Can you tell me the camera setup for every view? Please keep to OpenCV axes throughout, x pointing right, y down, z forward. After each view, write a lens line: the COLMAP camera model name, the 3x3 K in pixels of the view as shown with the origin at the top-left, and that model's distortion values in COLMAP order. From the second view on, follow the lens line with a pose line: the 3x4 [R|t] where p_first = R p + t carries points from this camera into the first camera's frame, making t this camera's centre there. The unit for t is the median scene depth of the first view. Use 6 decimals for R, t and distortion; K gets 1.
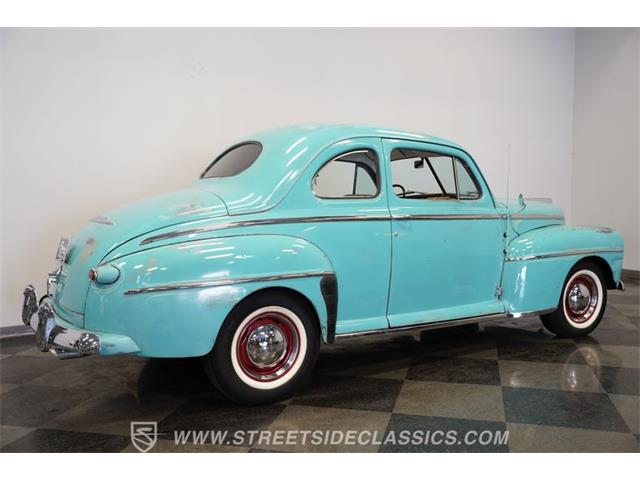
lens RADIAL K [[580.7, 0, 320.3], [0, 580.7, 238.8], [0, 0, 1]] dist [-0.058635, 0.027935]
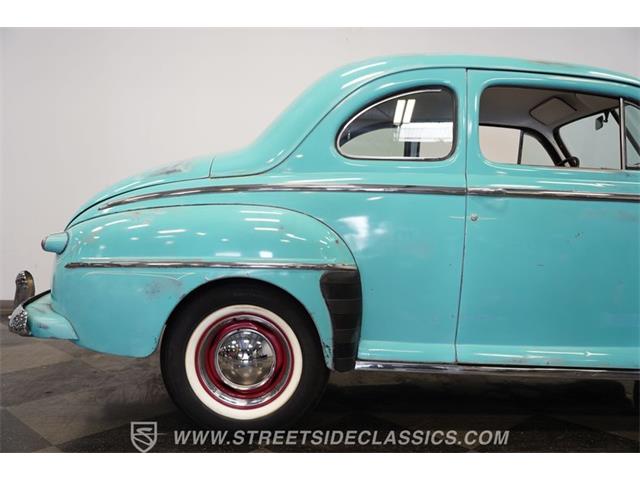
lens RADIAL K [[580.7, 0, 302.9], [0, 580.7, 239.7], [0, 0, 1]] dist [-0.058635, 0.027935]
pose [[0.868693, 0.065033, -0.491064, 0.280077], [-0.062926, 0.997801, 0.020825, 0.014516], [0.491338, 0.012810, 0.870875, 0.360374]]
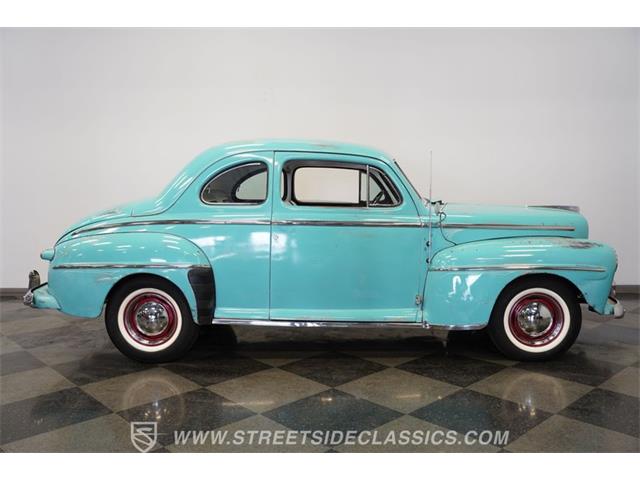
lens RADIAL K [[580.7, 0, 319.9], [0, 580.7, 237.6], [0, 0, 1]] dist [-0.058635, 0.027935]
pose [[0.849373, 0.060165, -0.524352, 0.793570], [-0.043786, 0.998089, 0.043597, -0.060934], [0.525973, -0.014071, 0.850385, 0.090838]]
